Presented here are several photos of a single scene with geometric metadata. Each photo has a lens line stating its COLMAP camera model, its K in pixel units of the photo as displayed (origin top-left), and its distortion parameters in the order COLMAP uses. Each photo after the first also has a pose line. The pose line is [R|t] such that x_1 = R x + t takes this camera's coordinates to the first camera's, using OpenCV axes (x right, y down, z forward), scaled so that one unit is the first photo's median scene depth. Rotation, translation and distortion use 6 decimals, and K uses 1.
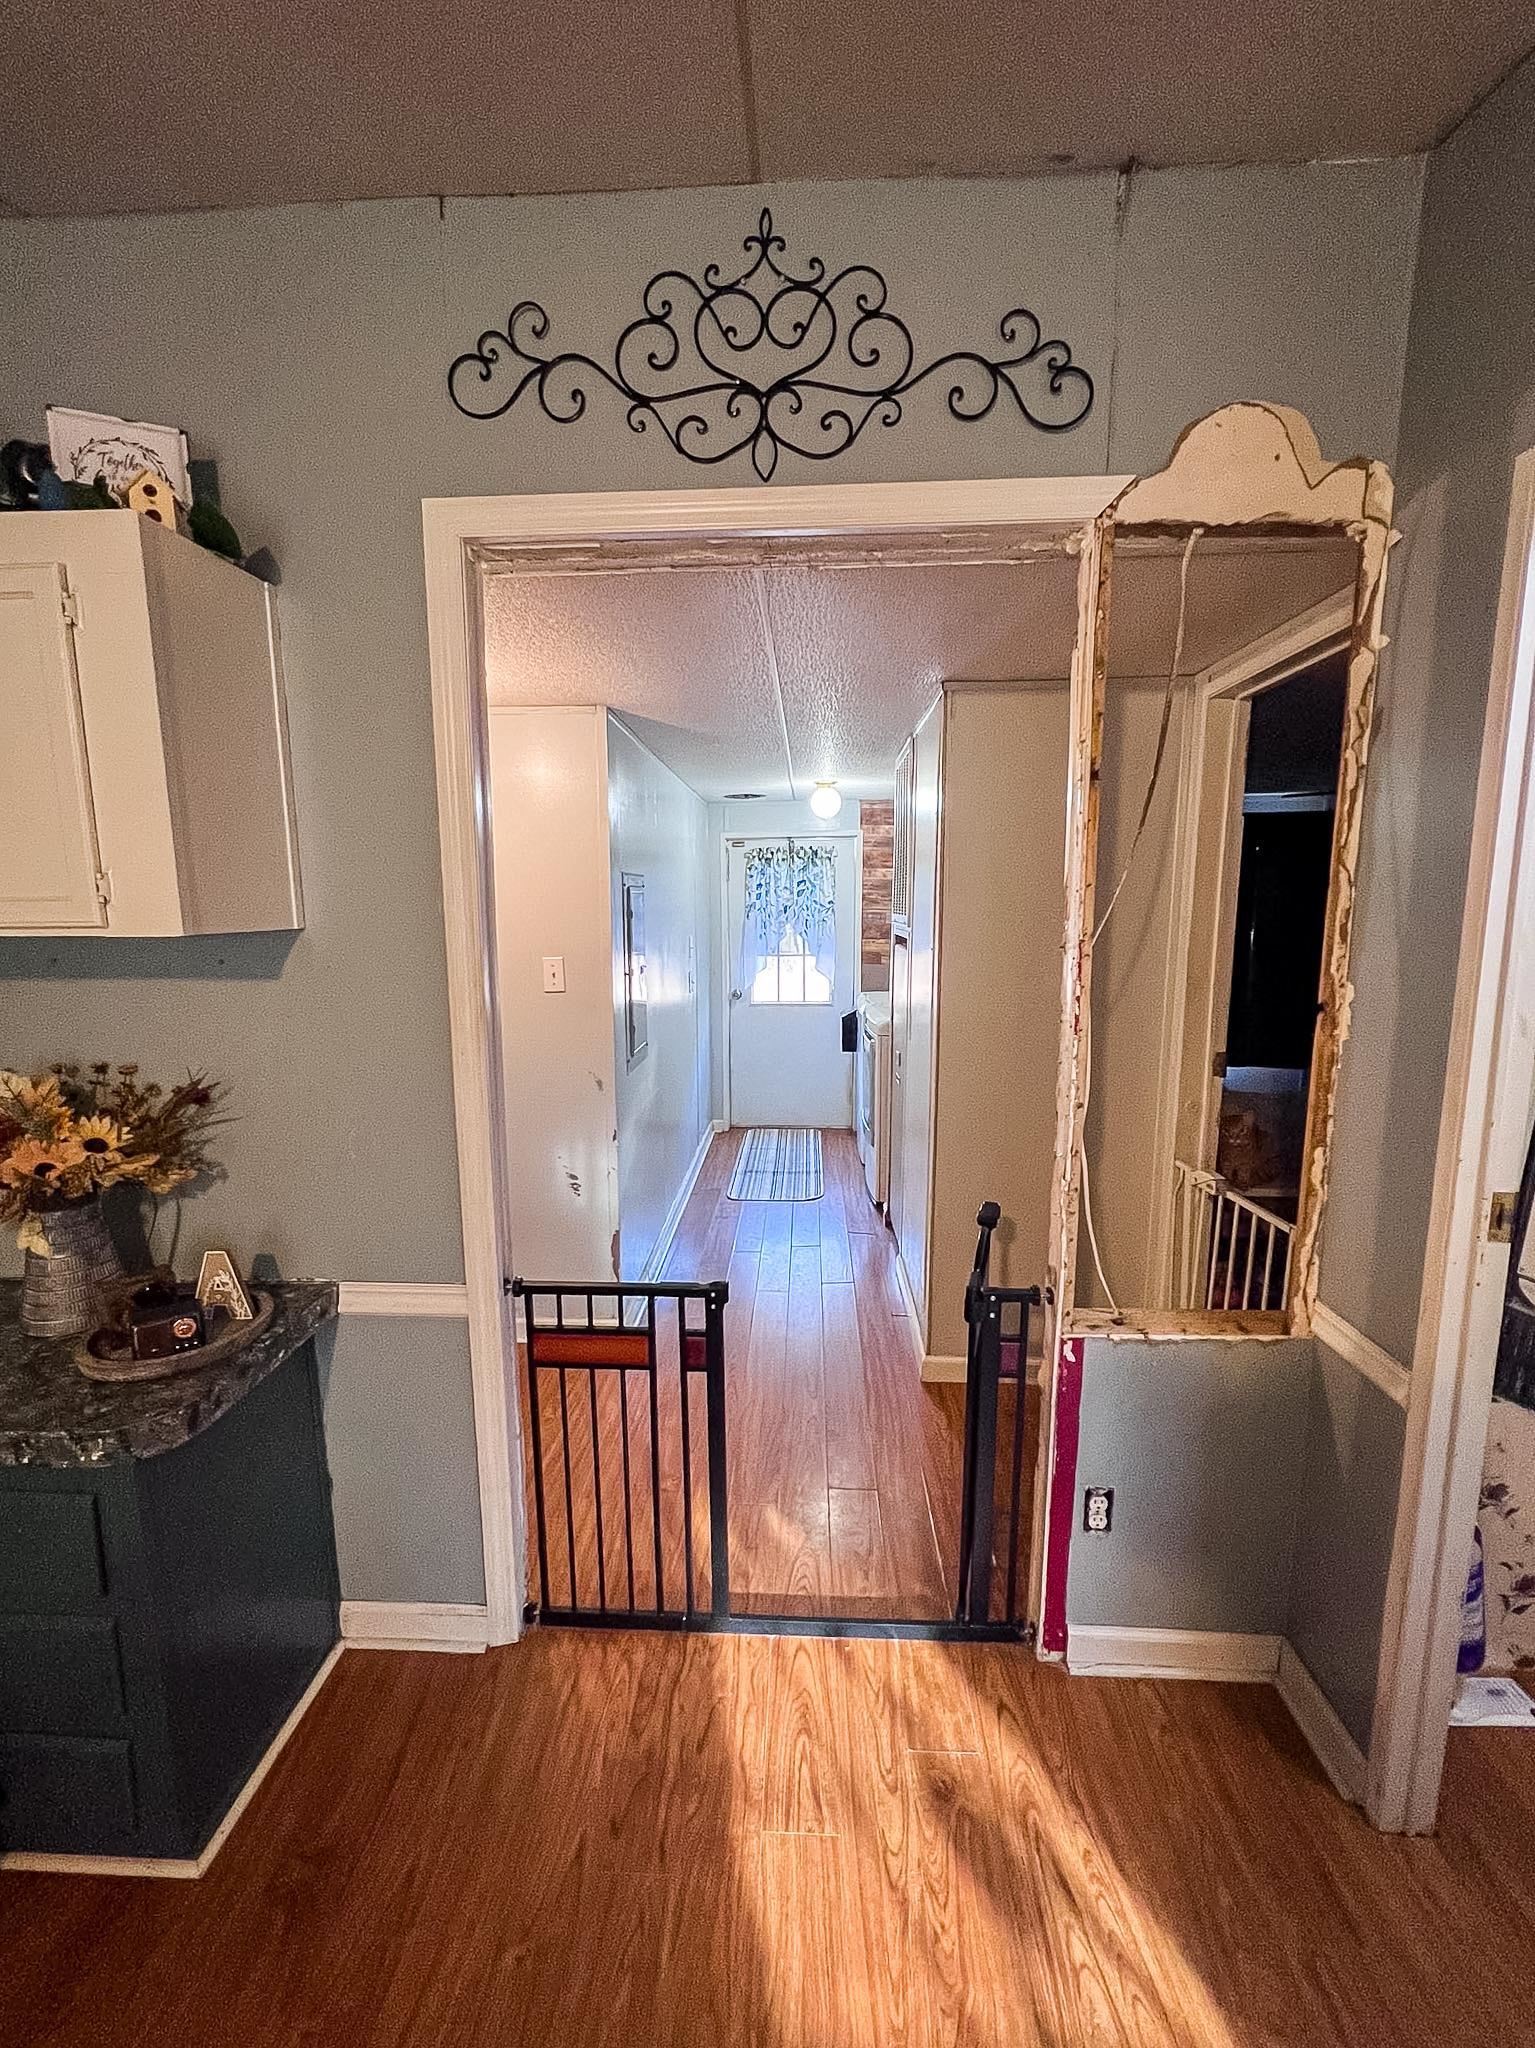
lens RADIAL K [[846.2, 0, 756.4], [0, 846.2, 1031.9], [0, 0, 1]] dist [-0.002058, -0.000187]
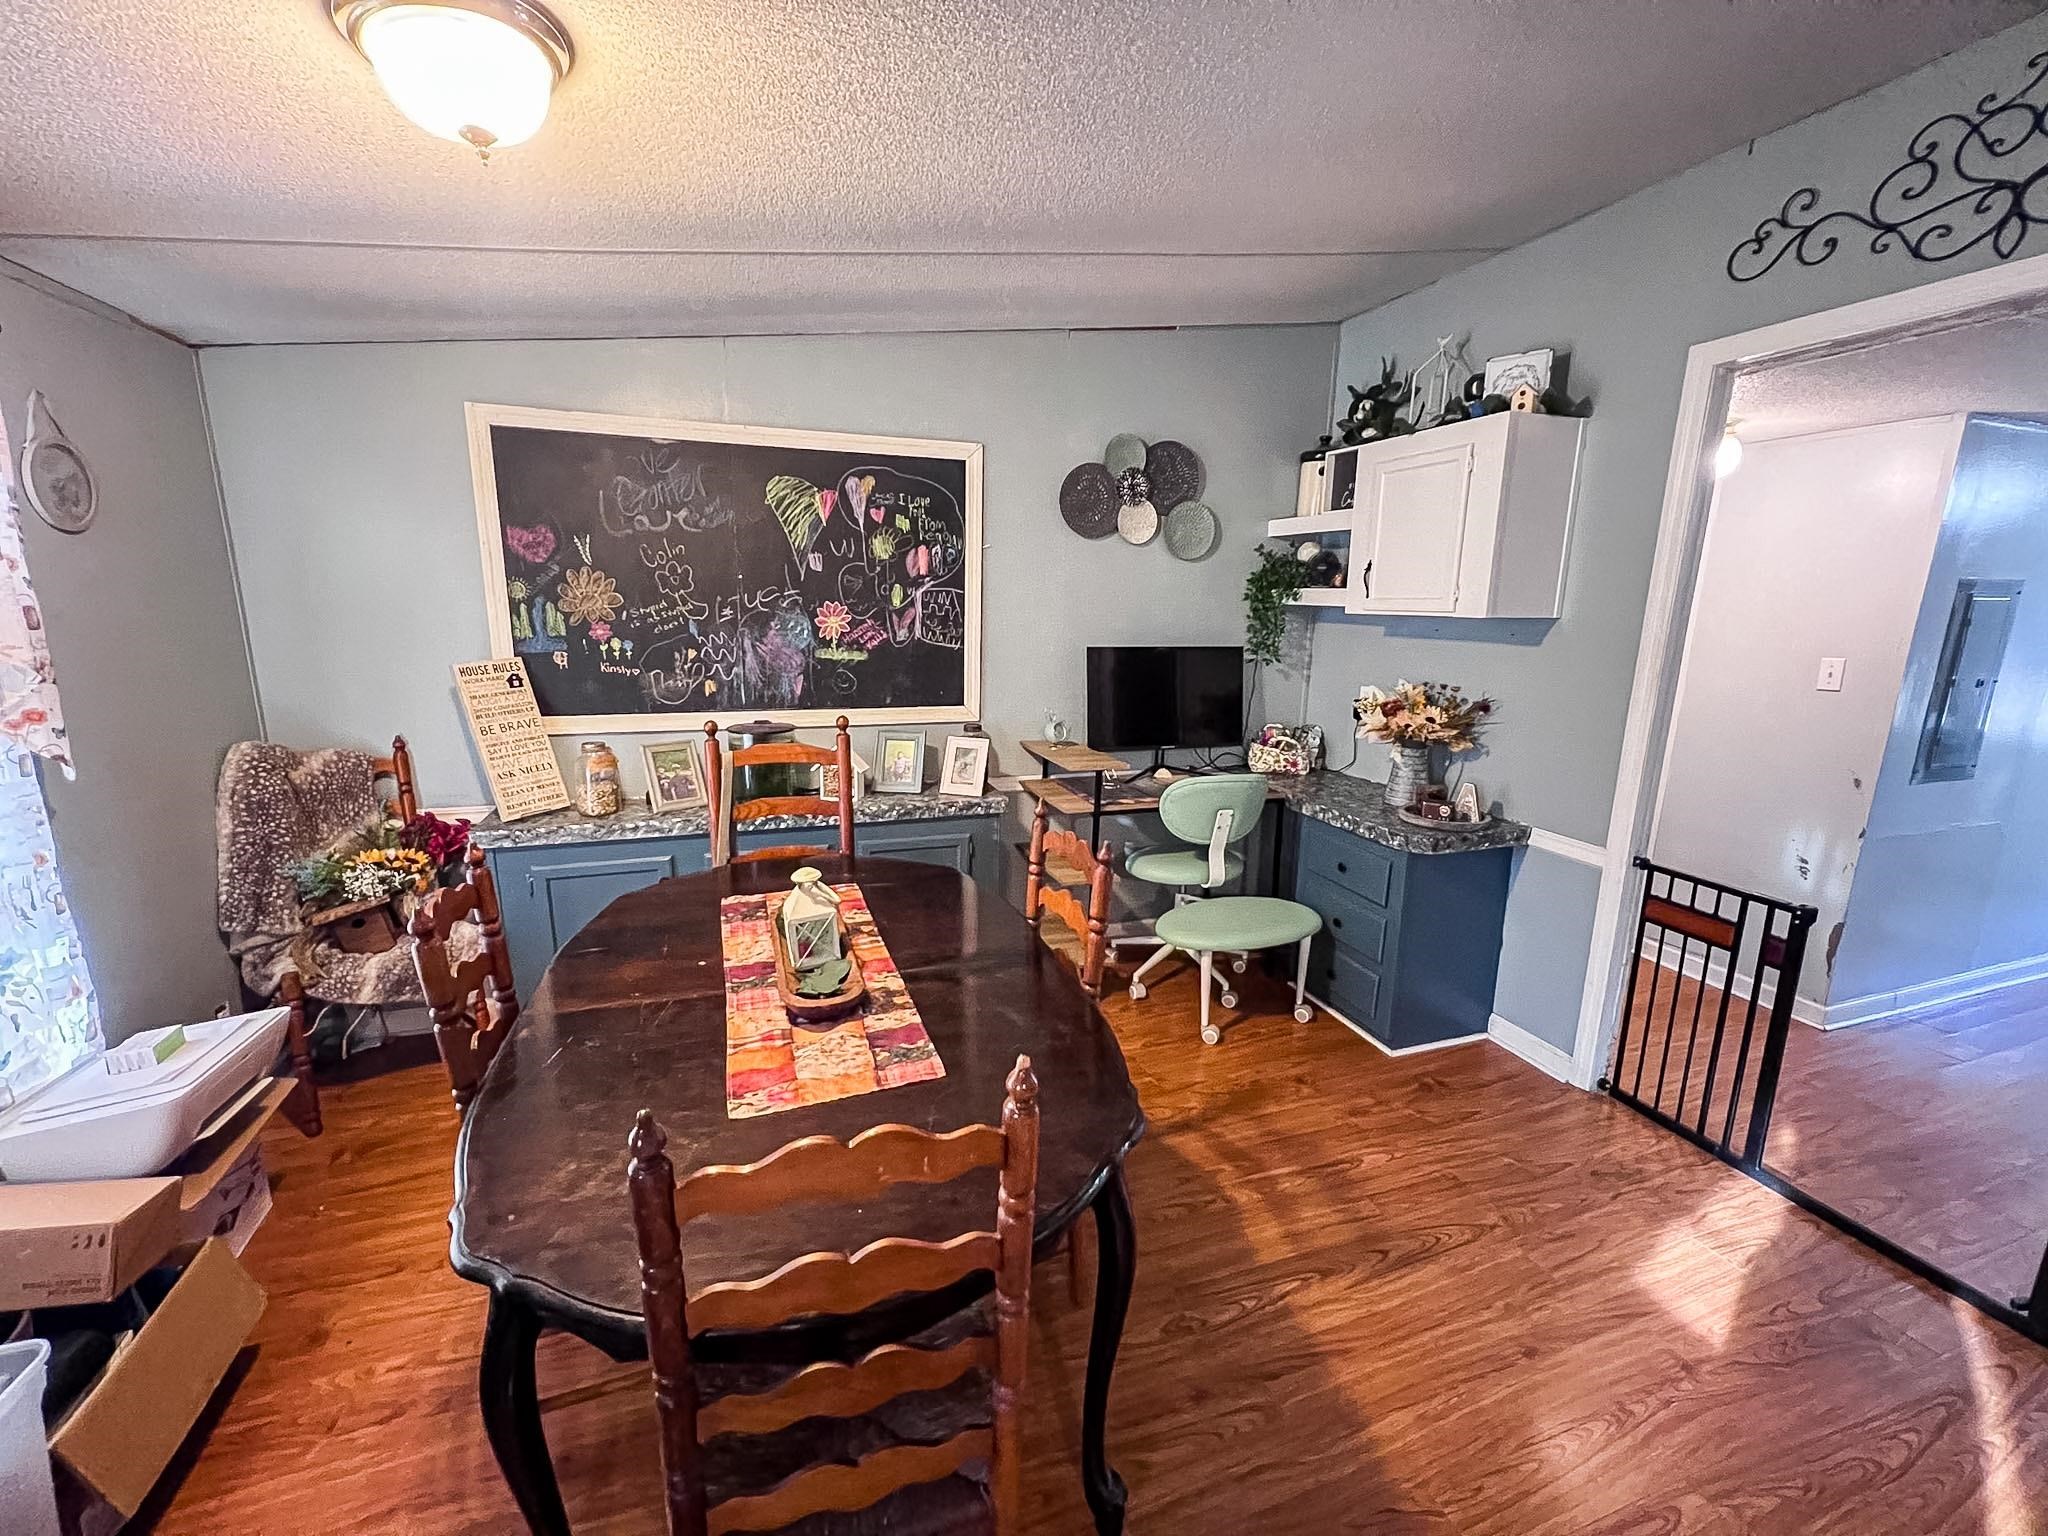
lens RADIAL K [[846.2, 0, 1024.0], [0, 846.2, 768.0], [0, 0, 1]] dist [-0.002058, -0.000187]
pose [[0.382128, 0.192309, -0.903878, 0.685171], [-0.156387, 0.977457, 0.141849, 0.107332], [0.910781, 0.087150, 0.403588, -0.683281]]
